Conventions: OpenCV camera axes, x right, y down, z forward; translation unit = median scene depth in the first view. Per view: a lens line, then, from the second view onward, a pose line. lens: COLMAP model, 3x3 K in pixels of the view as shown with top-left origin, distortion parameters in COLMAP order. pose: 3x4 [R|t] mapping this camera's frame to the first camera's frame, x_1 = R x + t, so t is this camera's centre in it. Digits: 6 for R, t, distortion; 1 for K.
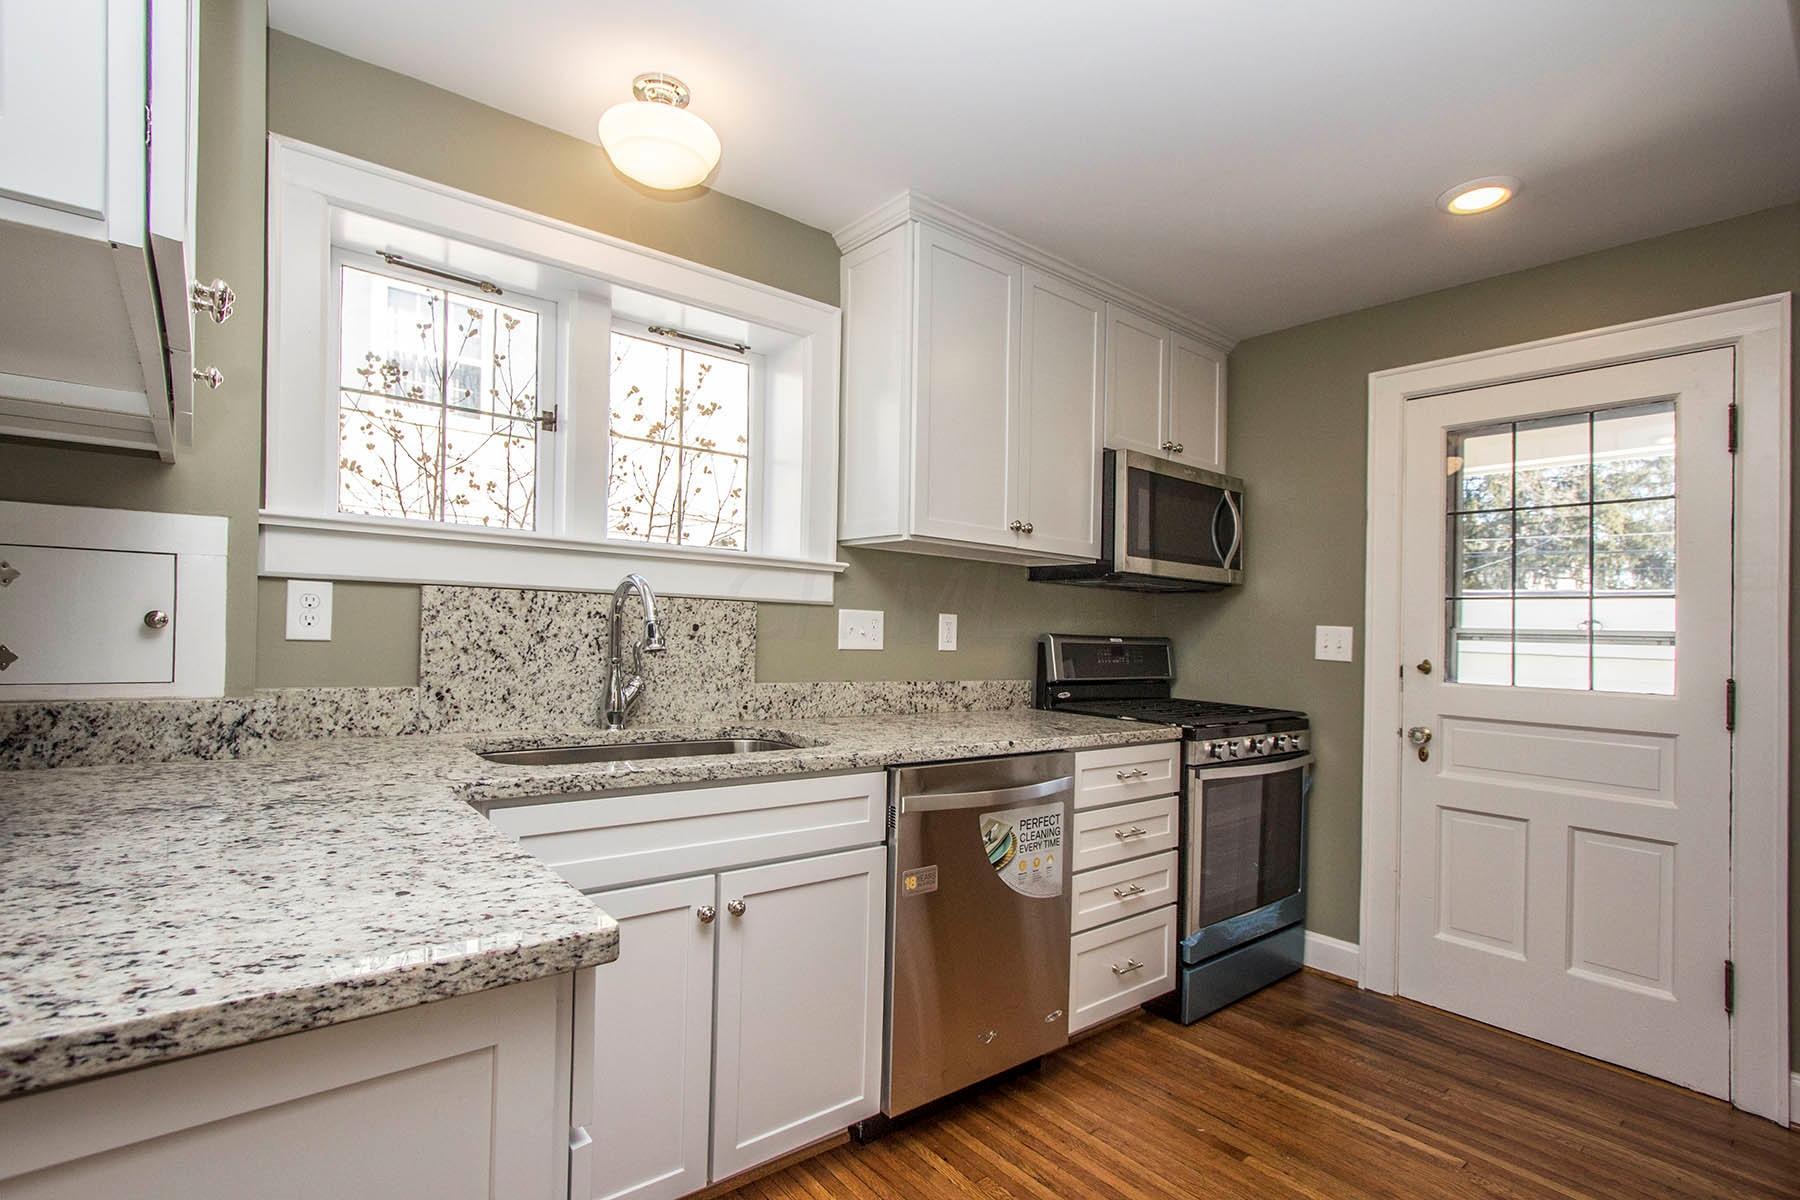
lens RADIAL K [[859.0, 0, 861.9], [0, 859.0, 609.0], [0, 0, 1]] dist [0.000732, 0.001153]
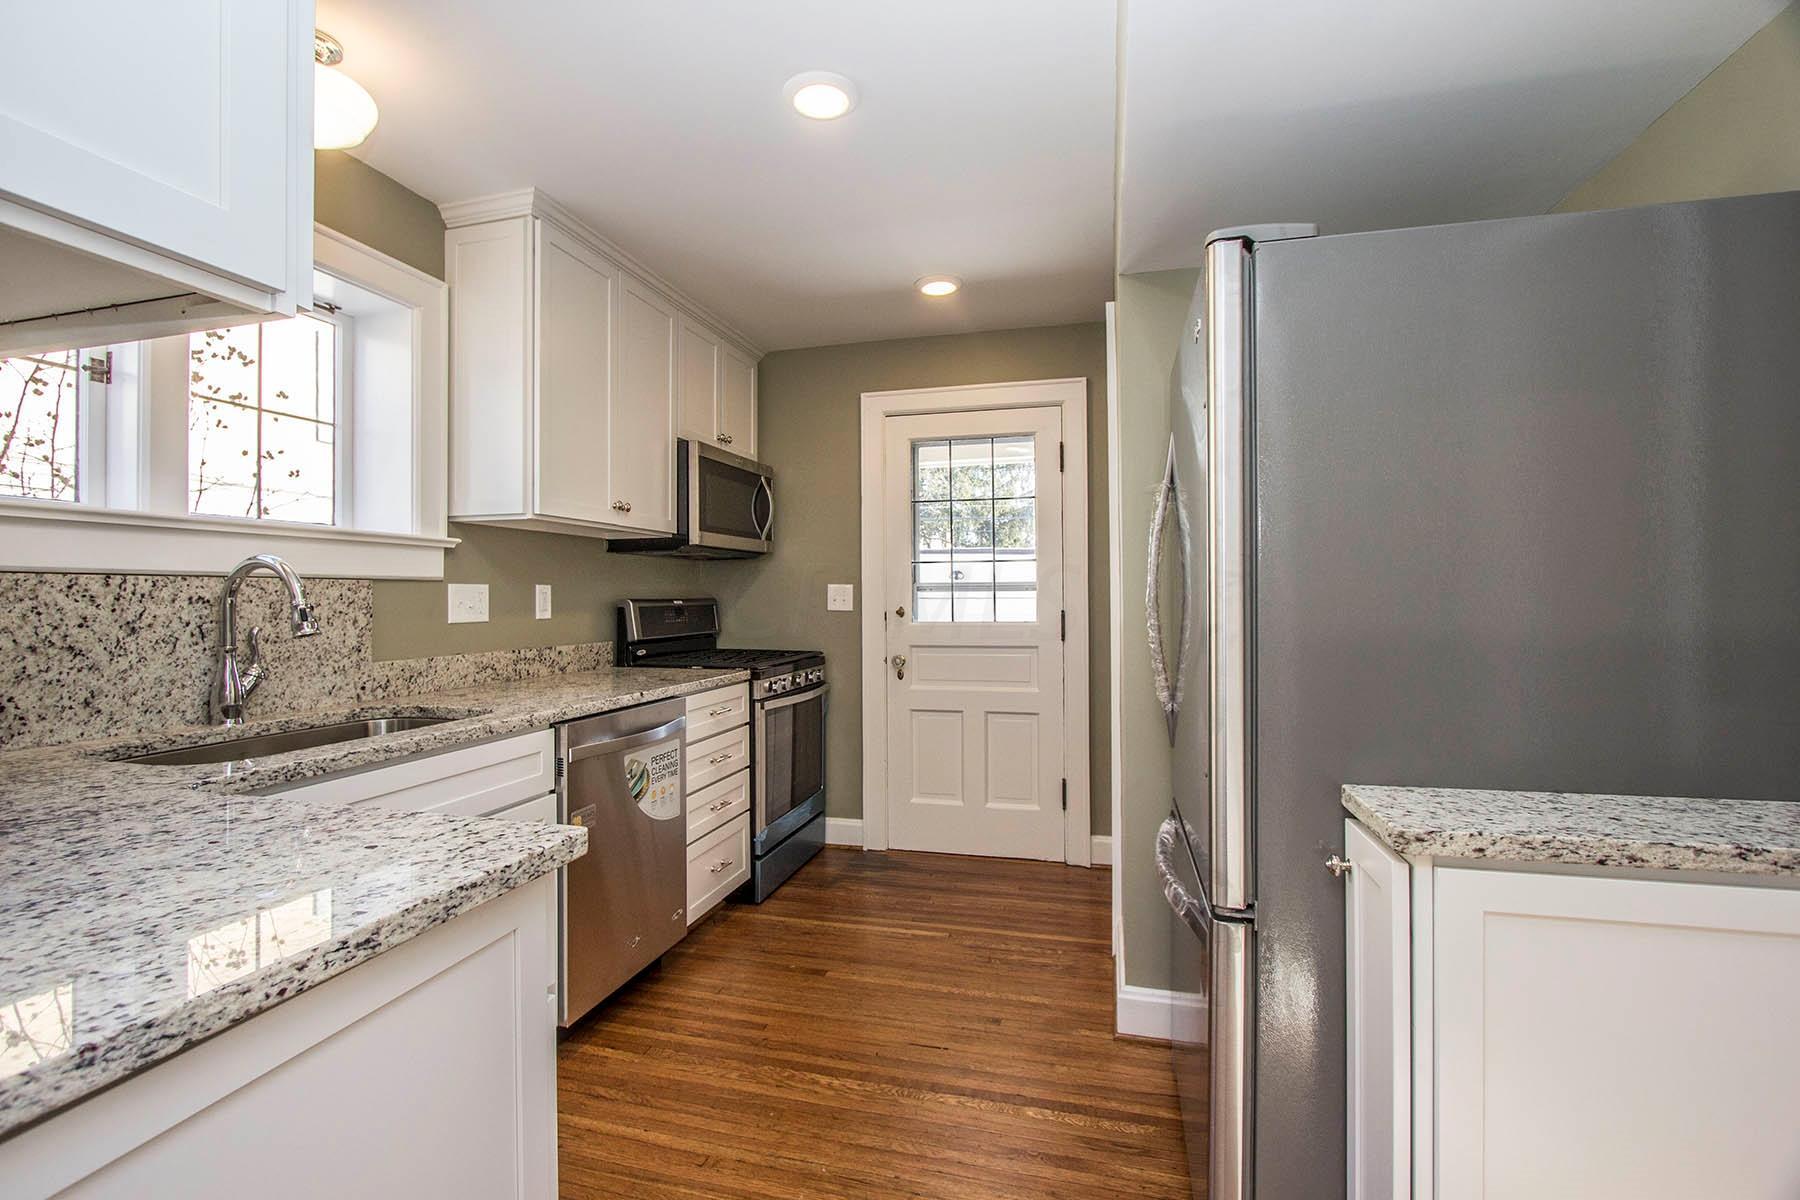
lens RADIAL K [[889.3, 0, 826.3], [0, 889.3, 619.9], [0, 0, 1]] dist [0.041904, 0.000098]
pose [[0.830877, -0.054740, 0.553757, -0.263727], [0.022060, 0.997608, 0.065515, -0.018260], [-0.556019, -0.042219, 0.830097, -0.139812]]
